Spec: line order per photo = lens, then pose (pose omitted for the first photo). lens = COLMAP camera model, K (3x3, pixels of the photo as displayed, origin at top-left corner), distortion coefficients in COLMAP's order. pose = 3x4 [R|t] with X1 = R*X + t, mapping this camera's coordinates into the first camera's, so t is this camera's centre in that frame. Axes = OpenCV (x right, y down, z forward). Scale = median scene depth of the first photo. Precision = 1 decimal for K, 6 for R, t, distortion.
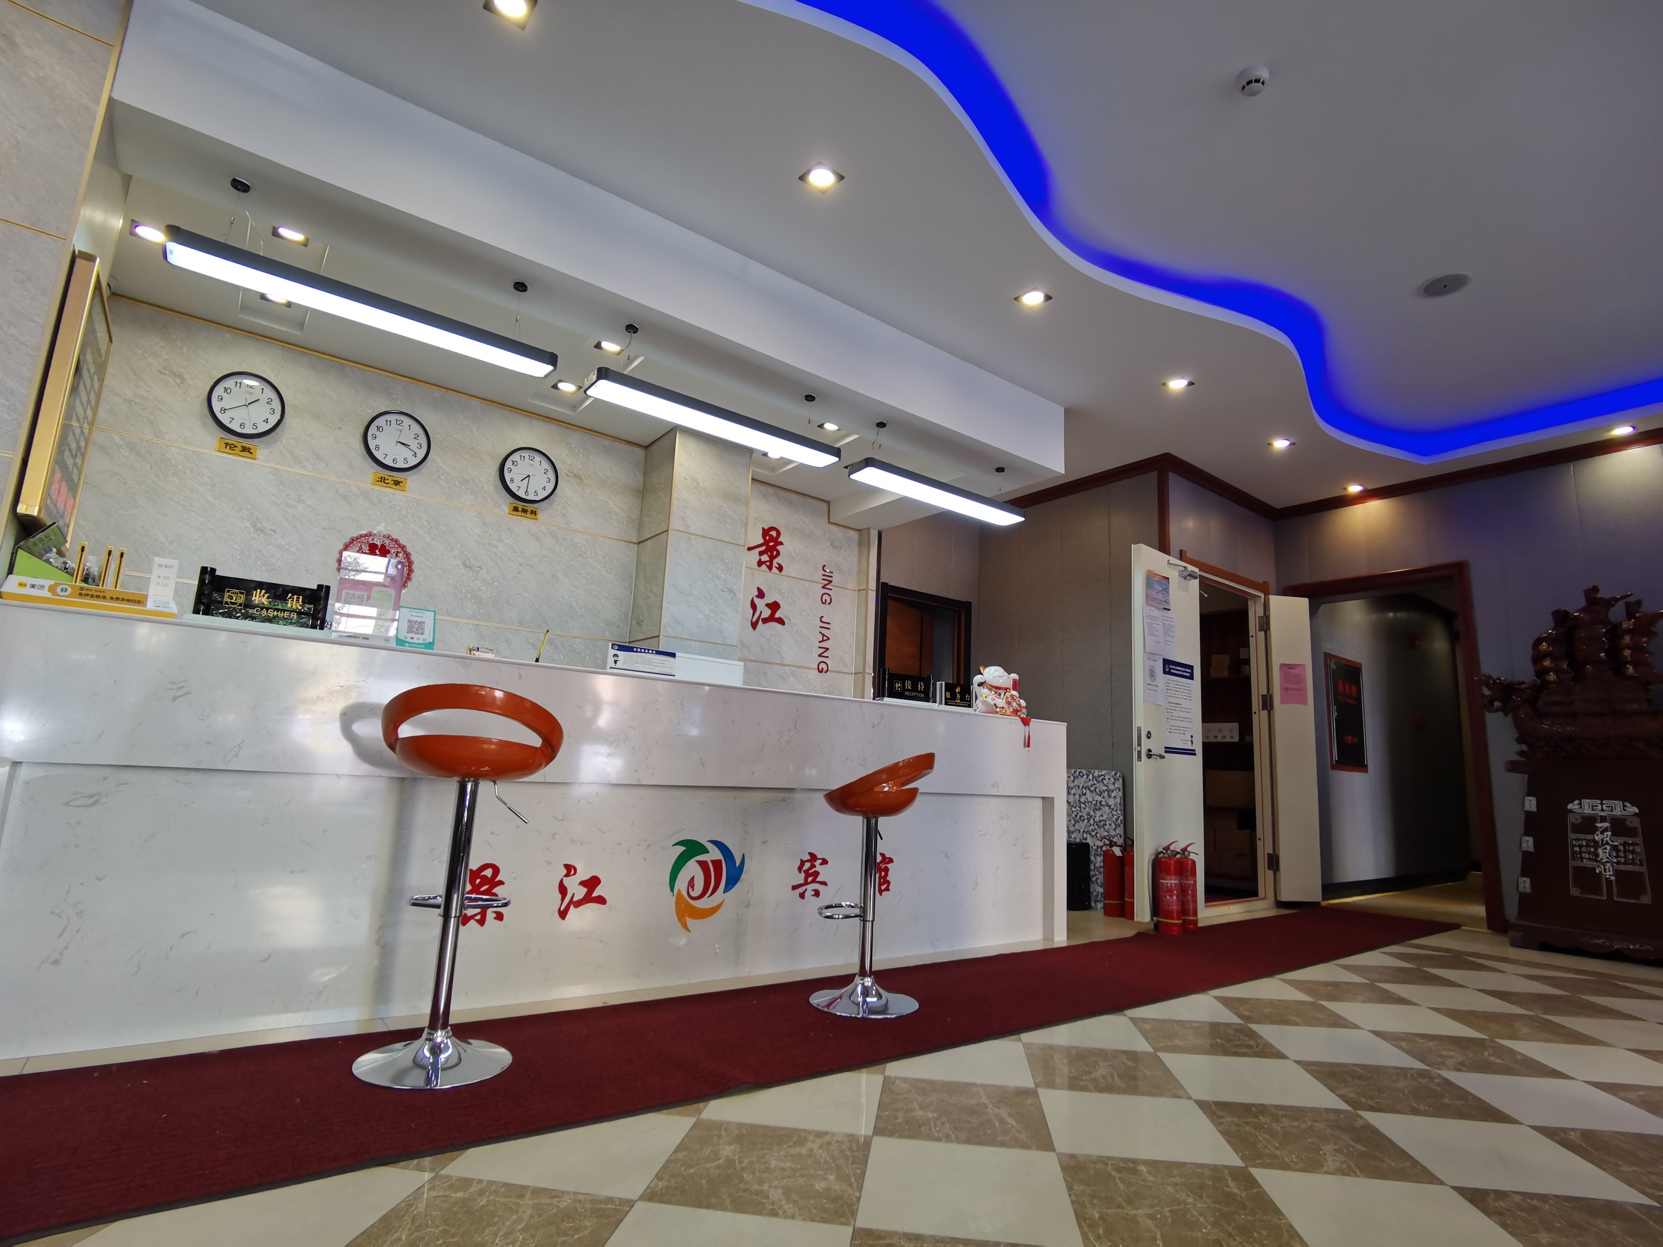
lens RADIAL K [[819.0, 0, 833.2], [0, 819.0, 620.8], [0, 0, 1]] dist [0.036523, -0.055579]
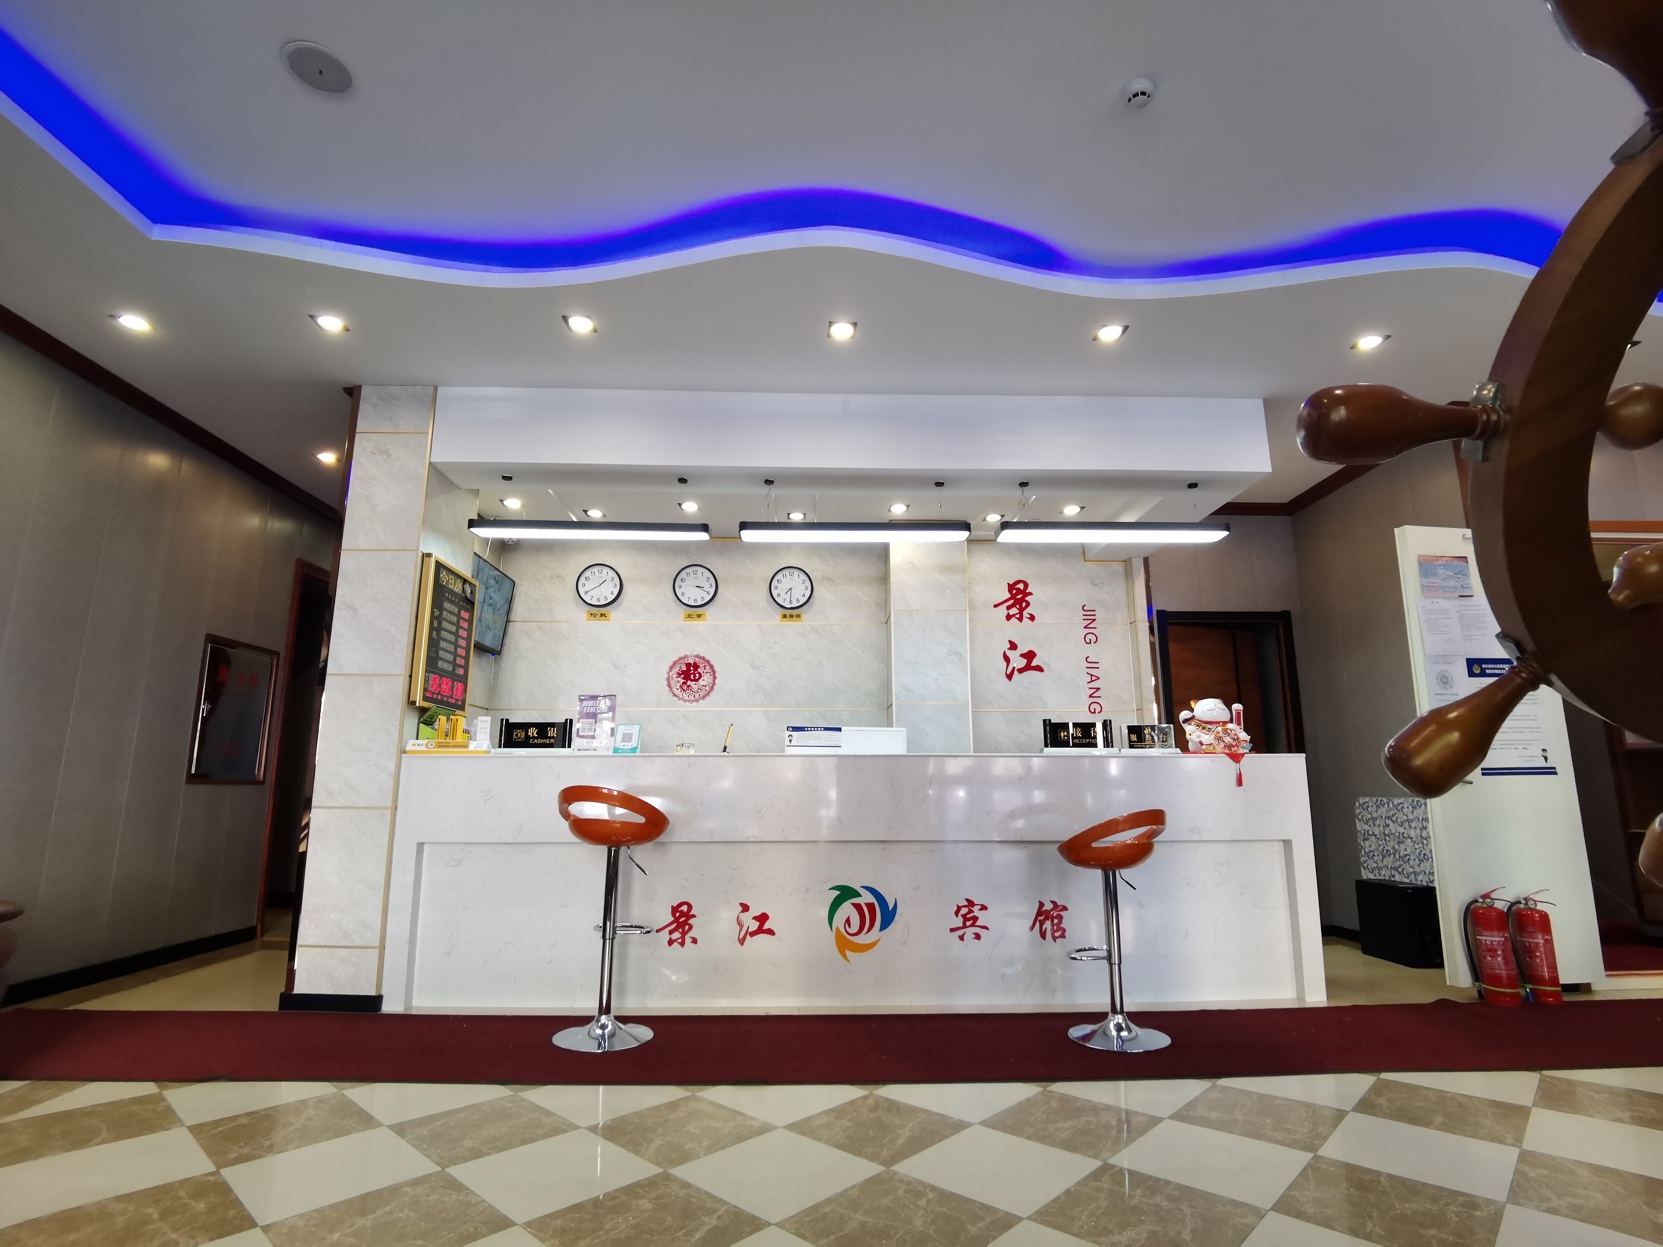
lens RADIAL K [[819.0, 0, 833.2], [0, 819.0, 620.8], [0, 0, 1]] dist [0.036523, -0.055579]
pose [[0.811657, -0.162486, -0.561080, 0.504941], [0.142789, 0.986583, -0.079152, -0.022694], [0.566413, -0.015872, 0.823968, -0.001576]]
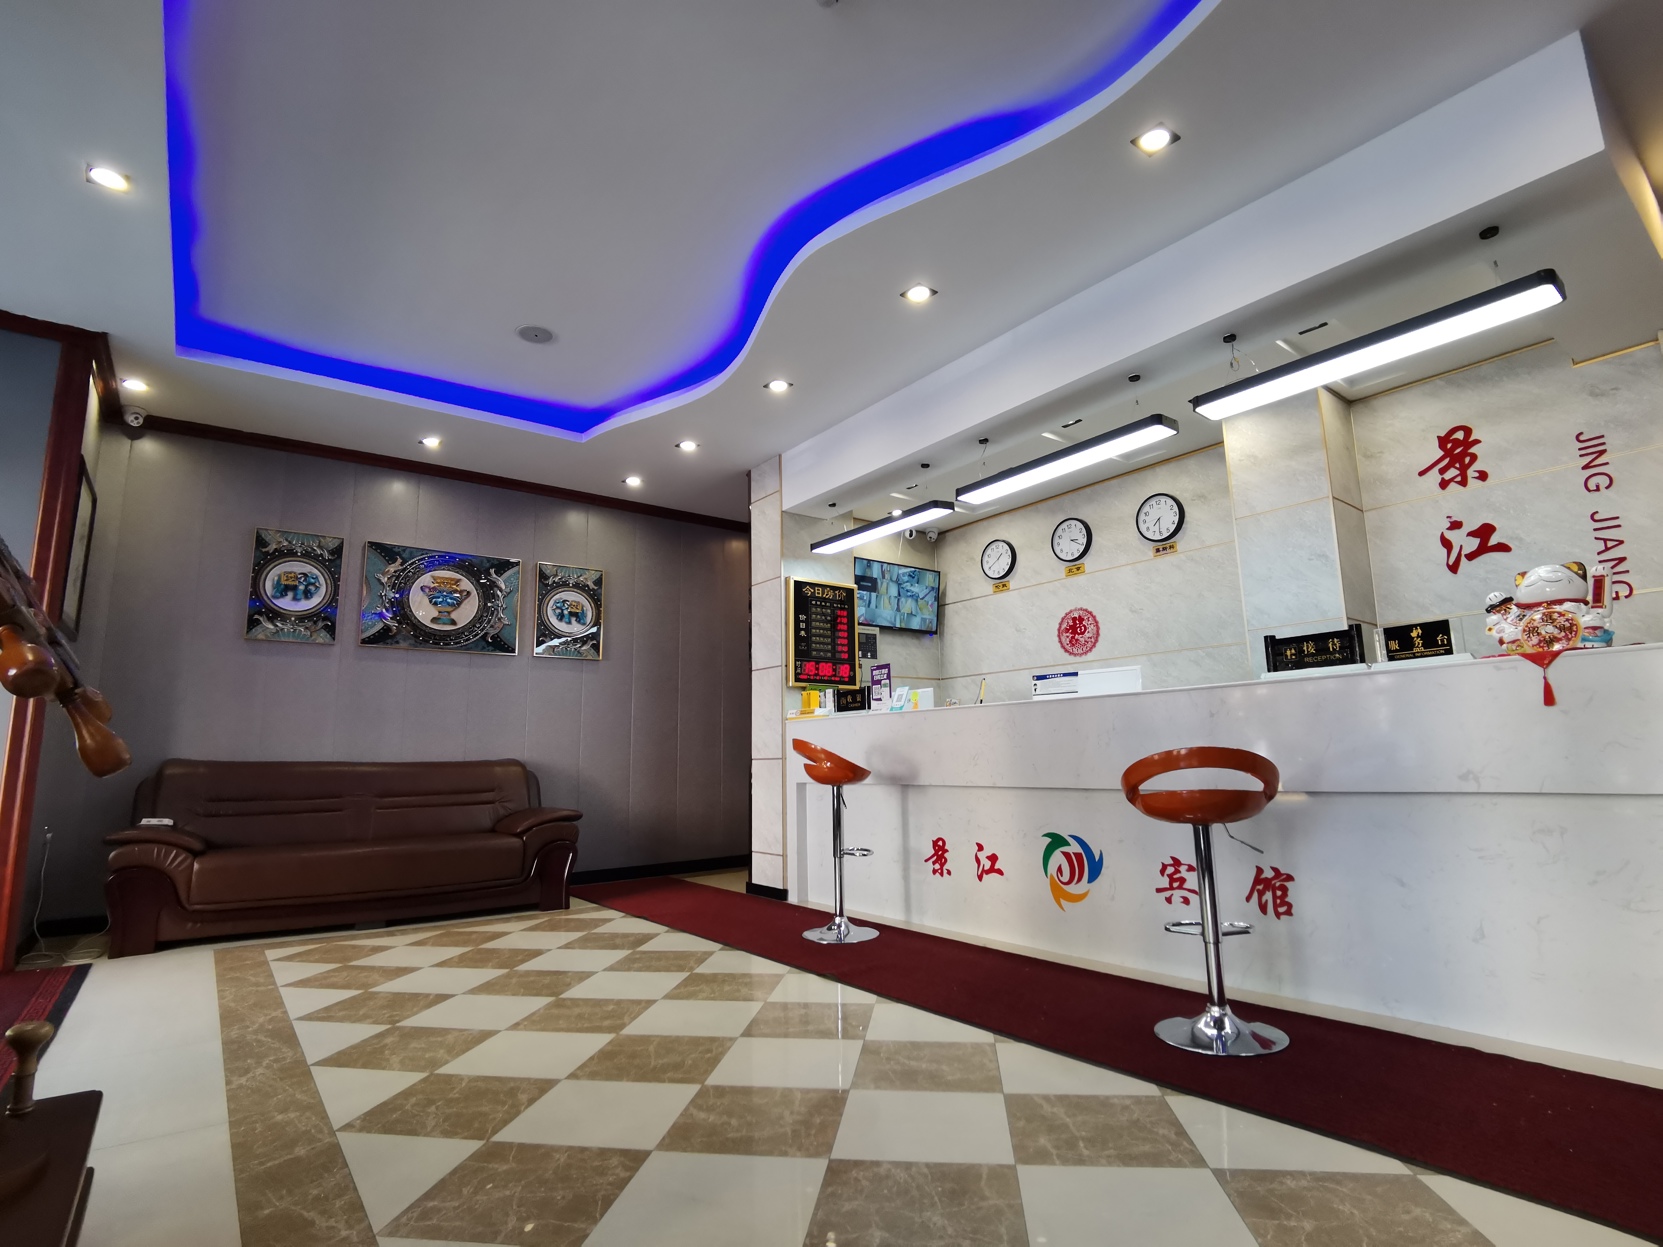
lens RADIAL K [[827.0, 0, 853.4], [0, 827.0, 617.3], [0, 0, 1]] dist [0.028371, -0.058831]
pose [[0.023543, -0.215403, -0.976241, 0.953123], [0.205892, 0.956623, -0.206109, 0.141183], [0.978291, -0.196148, 0.066872, 0.632943]]
